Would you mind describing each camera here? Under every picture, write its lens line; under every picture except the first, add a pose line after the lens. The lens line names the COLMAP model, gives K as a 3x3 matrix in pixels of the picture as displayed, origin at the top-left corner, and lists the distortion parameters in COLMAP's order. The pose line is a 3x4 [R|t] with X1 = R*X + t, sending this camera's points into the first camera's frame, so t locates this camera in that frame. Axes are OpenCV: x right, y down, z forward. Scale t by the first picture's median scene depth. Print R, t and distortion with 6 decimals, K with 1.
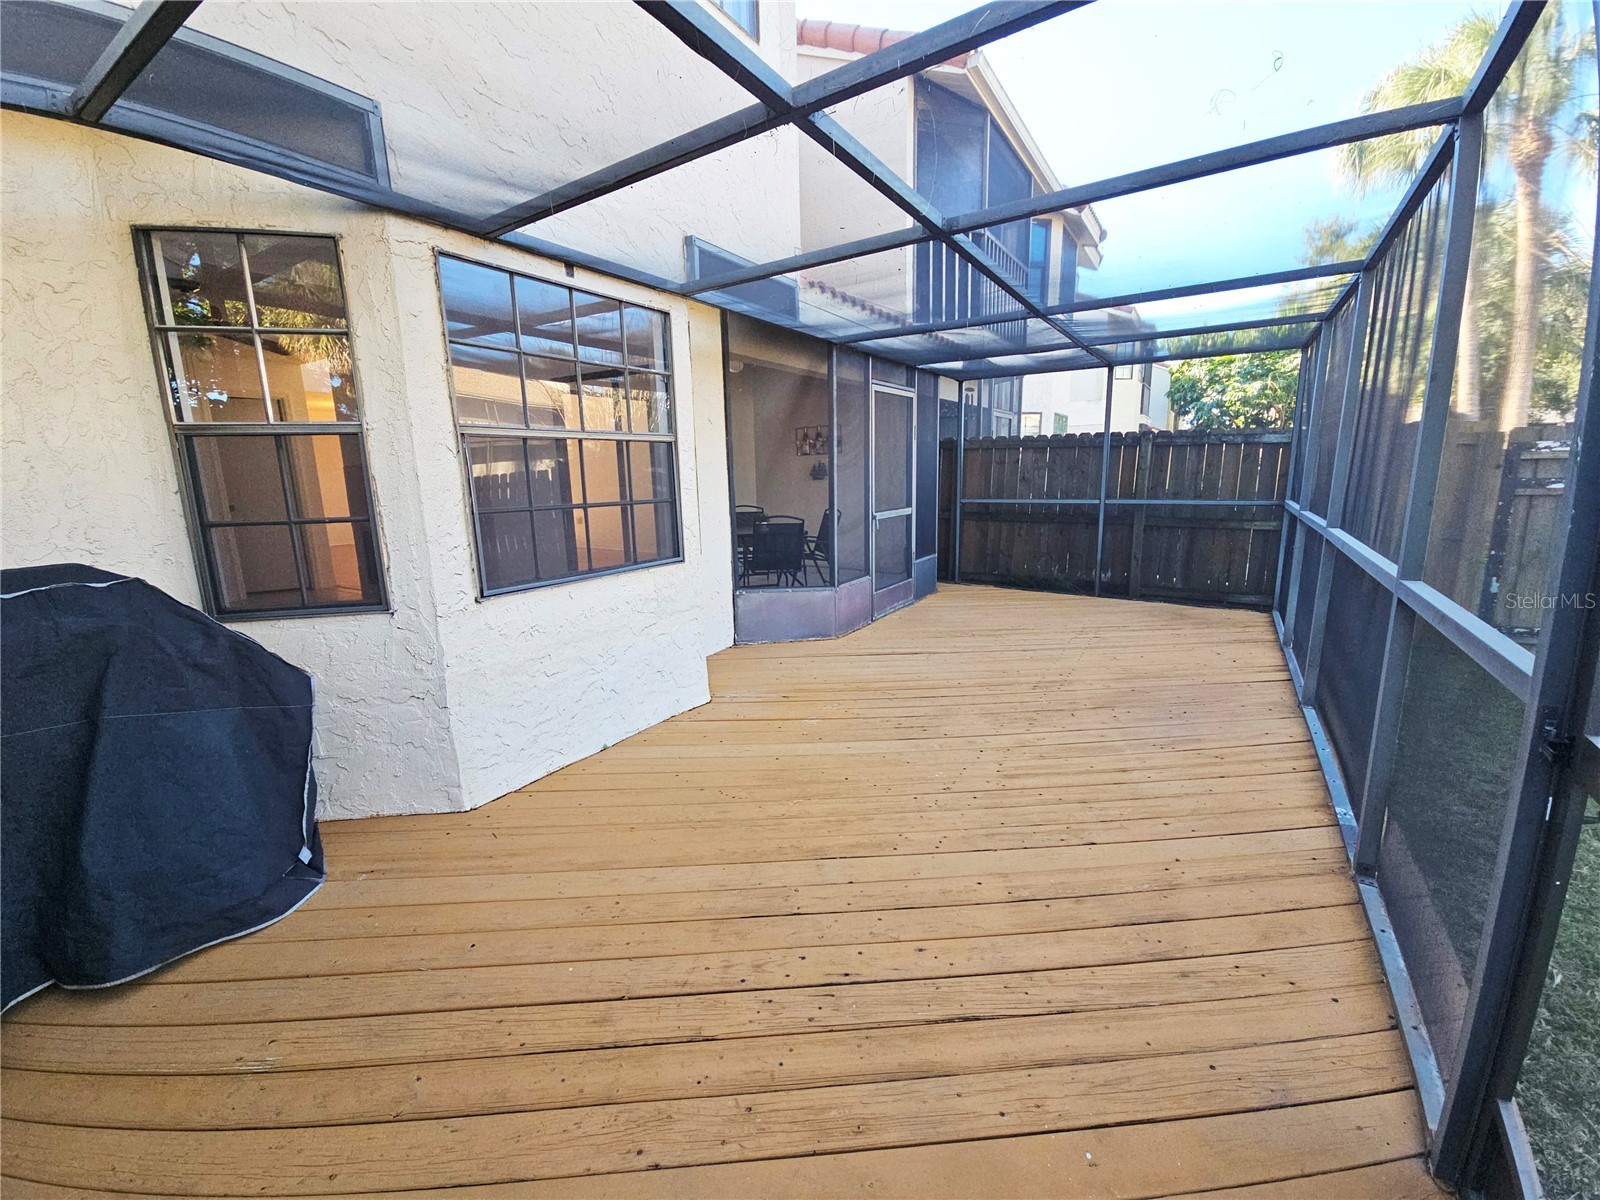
lens RADIAL K [[662.4, 0, 800.0], [0, 662.4, 600.0], [0, 0, 1]] dist [-0.000881, -0.000054]
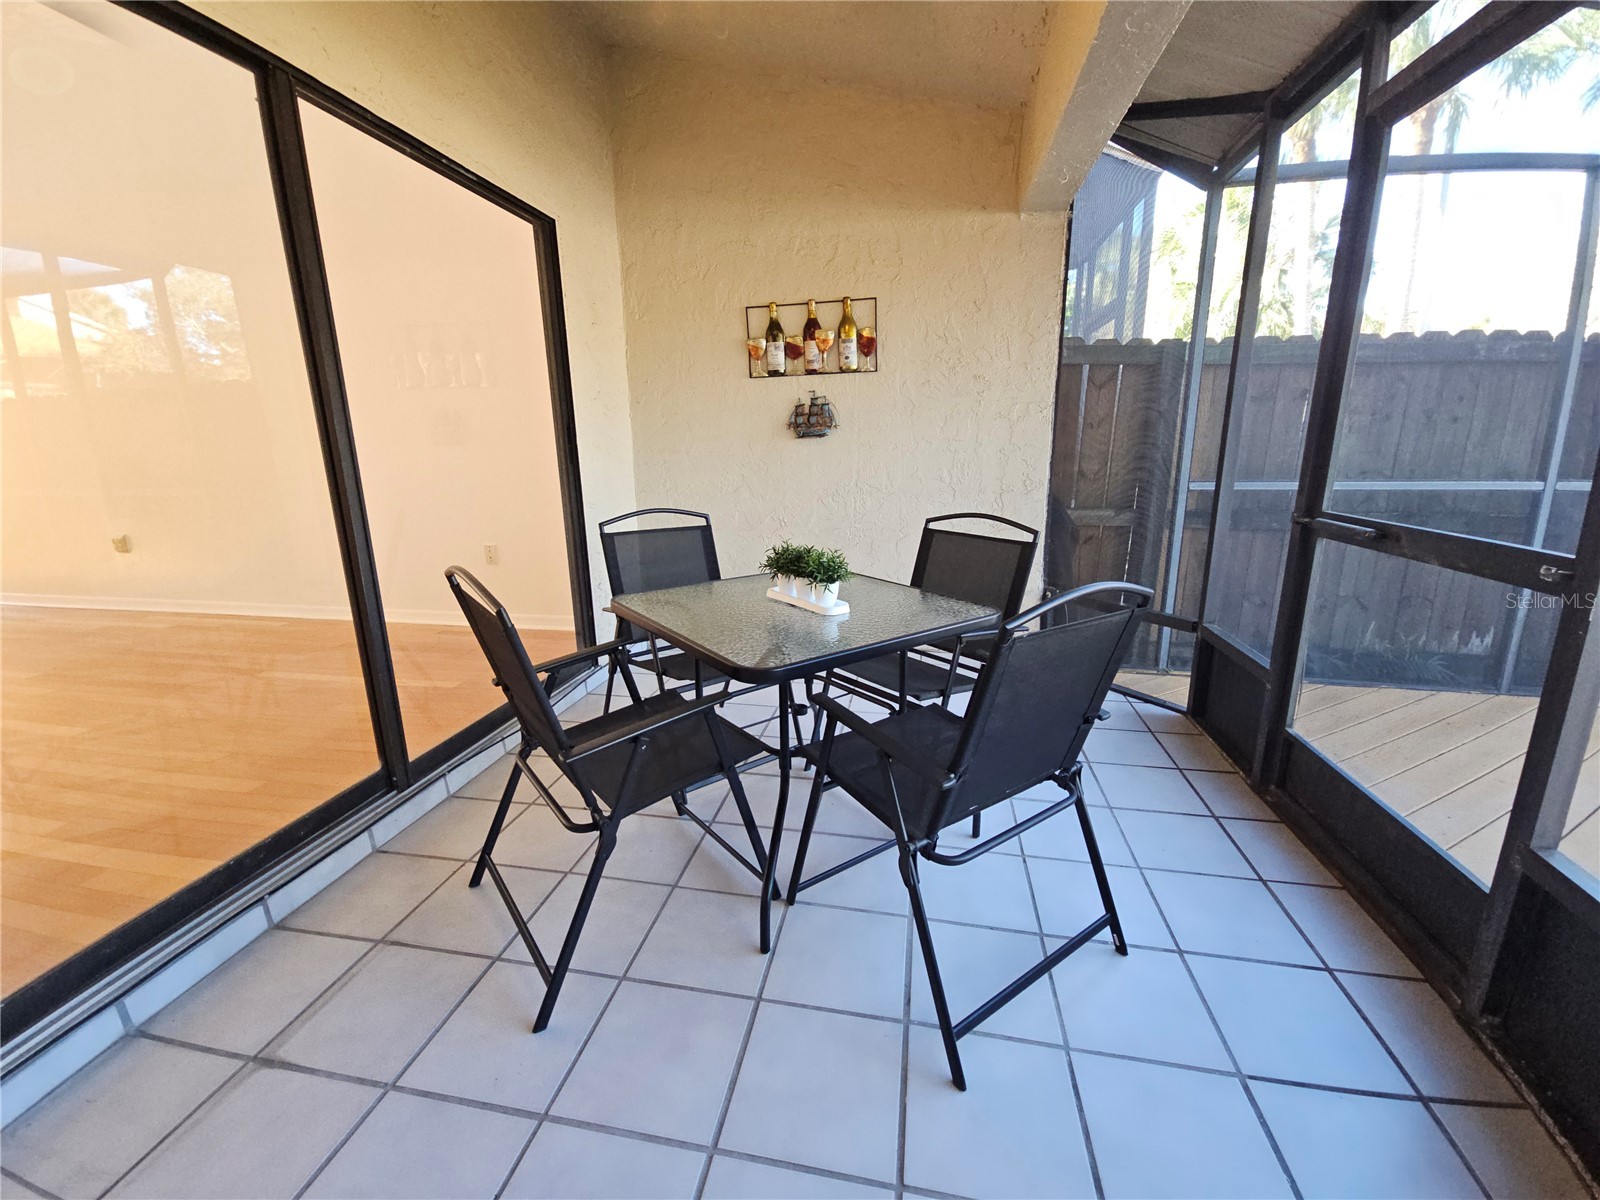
lens RADIAL K [[662.4, 0, 800.0], [0, 662.4, 600.0], [0, 0, 1]] dist [-0.000881, -0.000054]
pose [[0.931804, -0.072678, 0.355612, -0.147834], [0.058806, 0.997032, 0.049679, -0.107772], [-0.358167, -0.025379, 0.933313, 0.665202]]
